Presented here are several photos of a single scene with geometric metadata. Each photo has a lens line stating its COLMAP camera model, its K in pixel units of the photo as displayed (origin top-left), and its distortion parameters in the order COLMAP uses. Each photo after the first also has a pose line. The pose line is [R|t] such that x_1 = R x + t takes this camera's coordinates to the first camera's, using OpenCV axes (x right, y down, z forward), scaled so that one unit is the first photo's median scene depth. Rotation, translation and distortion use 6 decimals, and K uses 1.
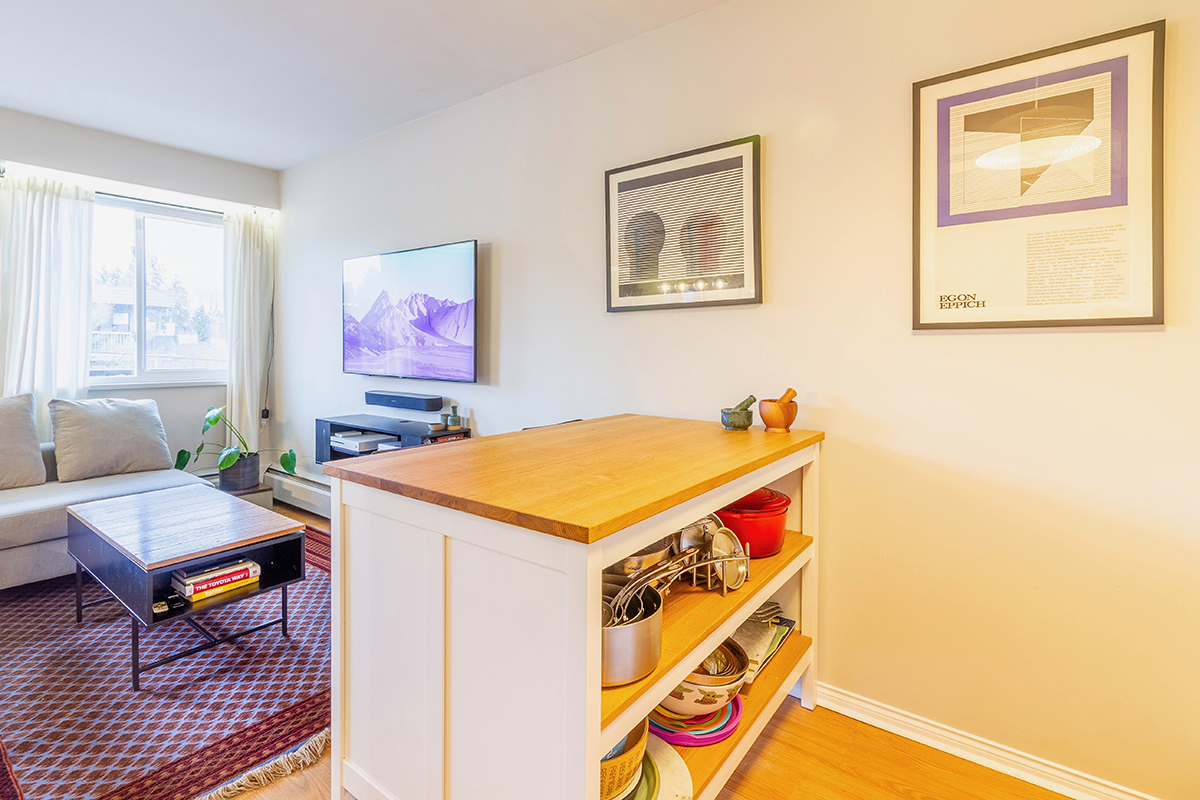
lens RADIAL K [[567.6, 0, 597.4], [0, 567.6, 351.2], [0, 0, 1]] dist [0.001595, 0.000495]
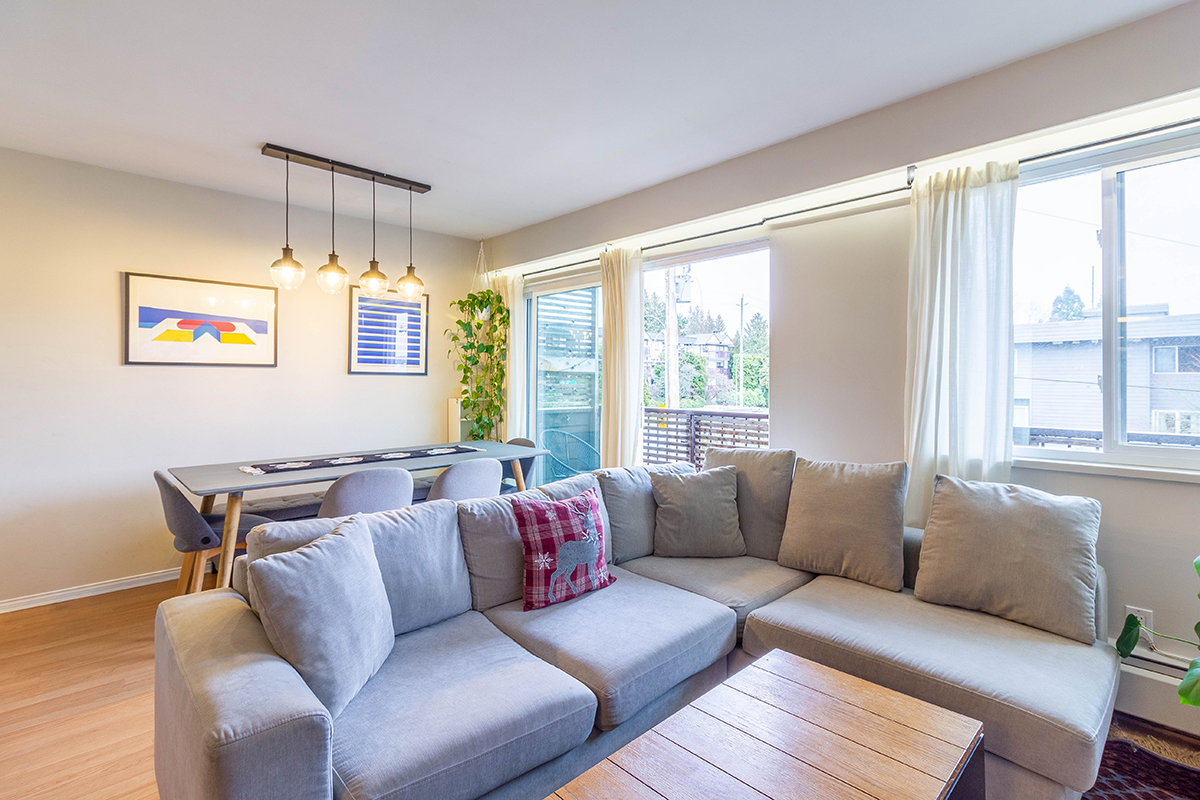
lens RADIAL K [[567.6, 0, 587.7], [0, 567.6, 380.0], [0, 0, 1]] dist [0.001595, 0.000495]
pose [[-0.165591, -0.011773, -0.986124, -0.315070], [-0.009822, 0.999899, -0.010288, -0.030314], [0.986146, 0.007982, -0.165690, 1.100261]]
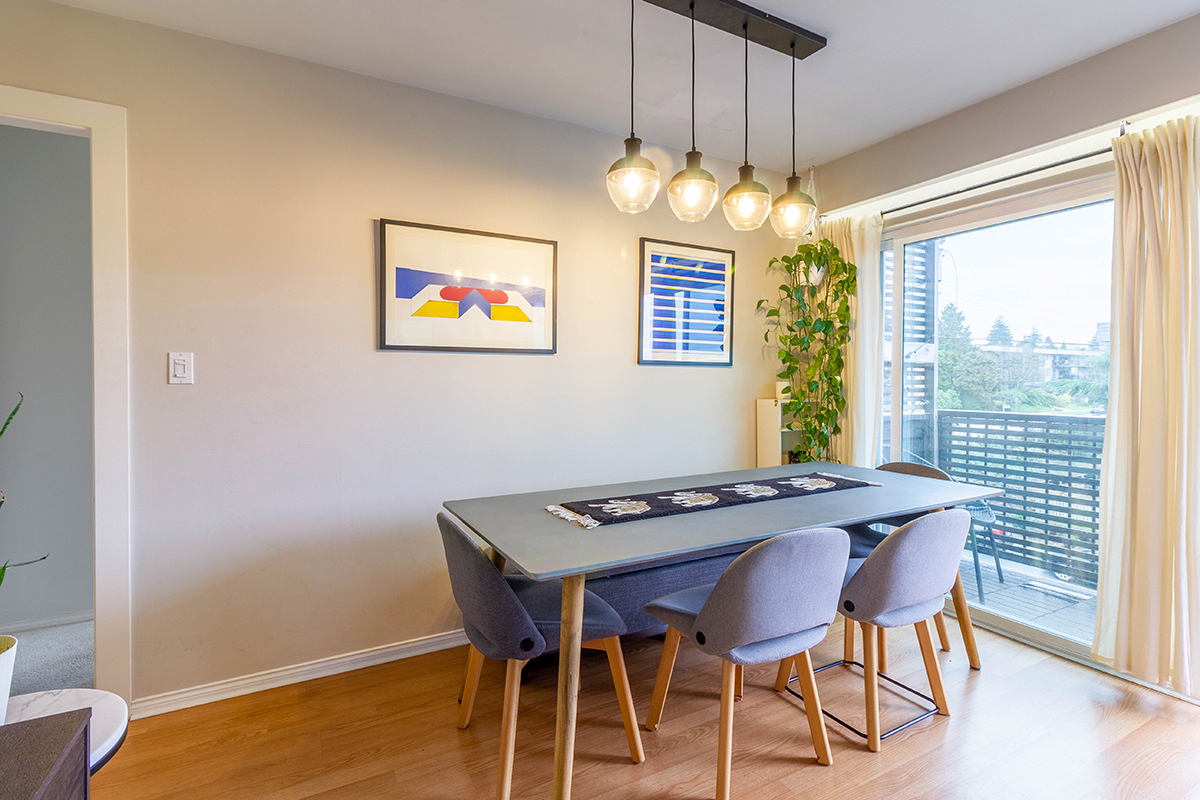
lens RADIAL K [[567.6, 0, 594.2], [0, 567.6, 387.5], [0, 0, 1]] dist [0.001595, 0.000495]
pose [[-0.408197, -0.000169, -0.912894, -0.853604], [-0.008909, 0.999953, 0.003799, -0.007336], [0.912850, 0.009684, -0.408180, 0.348110]]
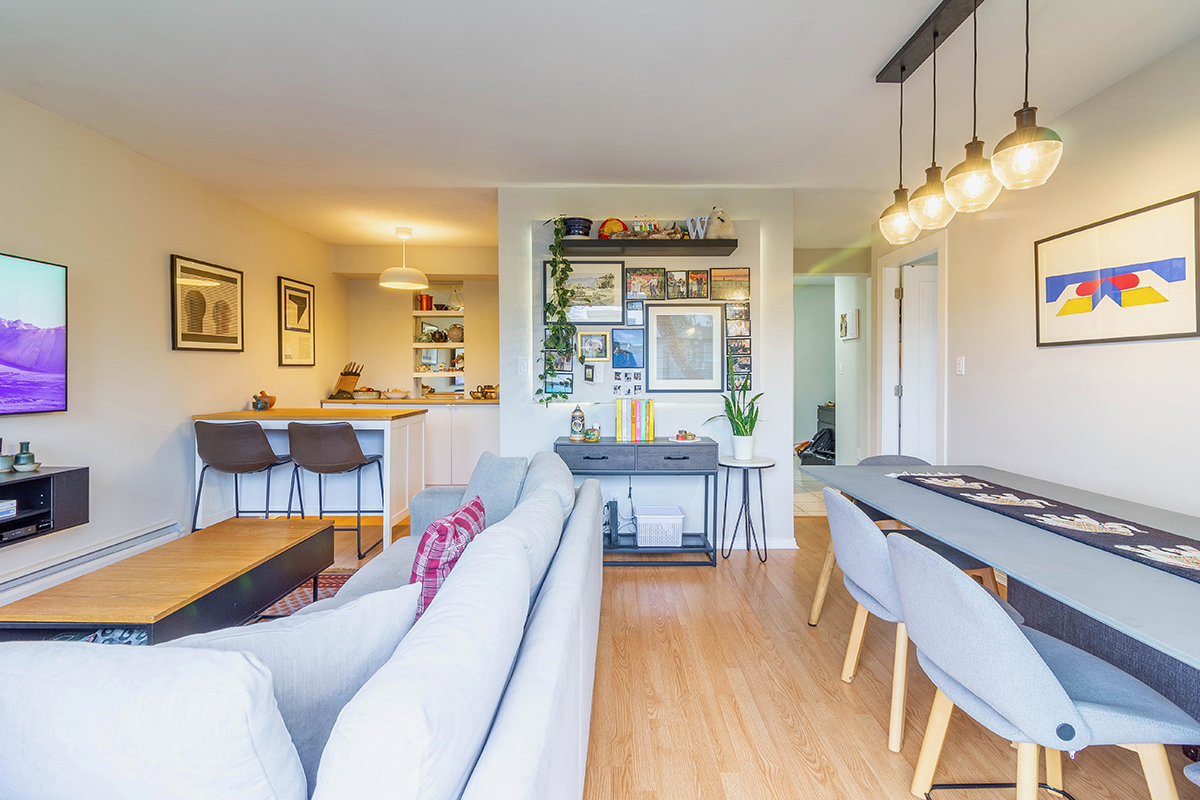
lens RADIAL K [[567.6, 0, 631.0], [0, 567.6, 377.1], [0, 0, 1]] dist [0.001595, 0.000495]
pose [[-0.627817, -0.012248, 0.778265, -2.292237], [0.001223, 0.999859, 0.016722, -0.027662], [-0.778360, 0.011450, -0.627713, 1.231627]]
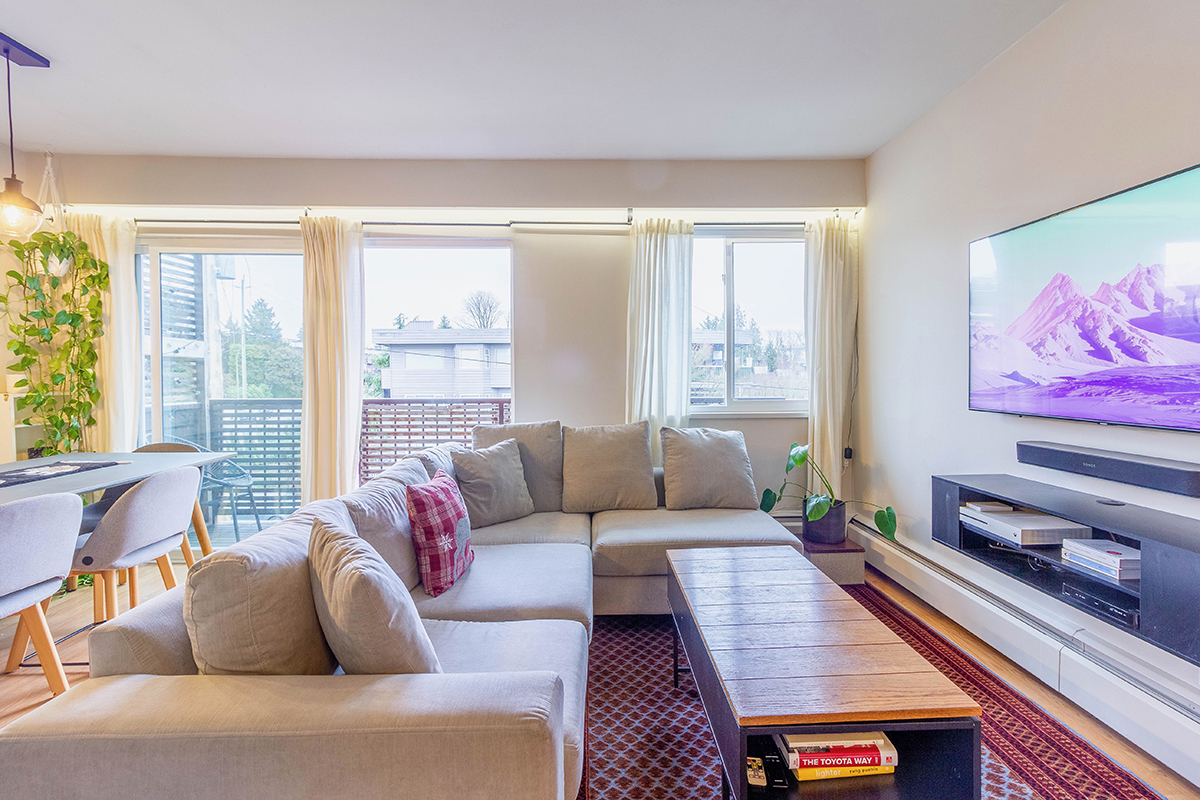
lens RADIAL K [[567.6, 0, 610.6], [0, 567.6, 390.1], [0, 0, 1]] dist [0.001595, 0.000495]
pose [[0.633390, 0.008933, -0.773781, -0.360138], [0.004695, 0.999871, 0.015386, 0.004148], [0.773818, -0.013378, 0.633266, 0.446695]]
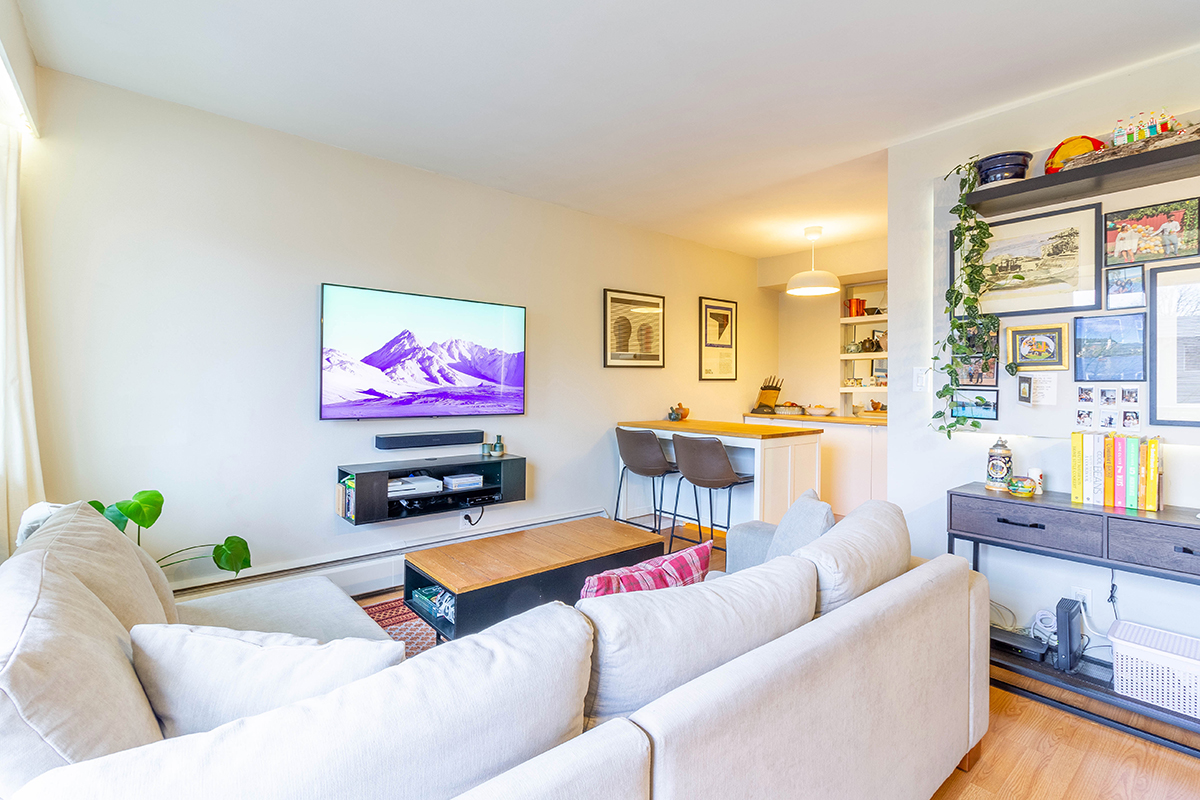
lens RADIAL K [[567.6, 0, 599.0], [0, 567.6, 387.5], [0, 0, 1]] dist [0.001595, 0.000495]
pose [[0.210888, -0.009056, 0.977468, -2.118802], [0.002293, 0.999959, 0.008770, -0.026638], [-0.977508, 0.000392, 0.210900, 0.786785]]
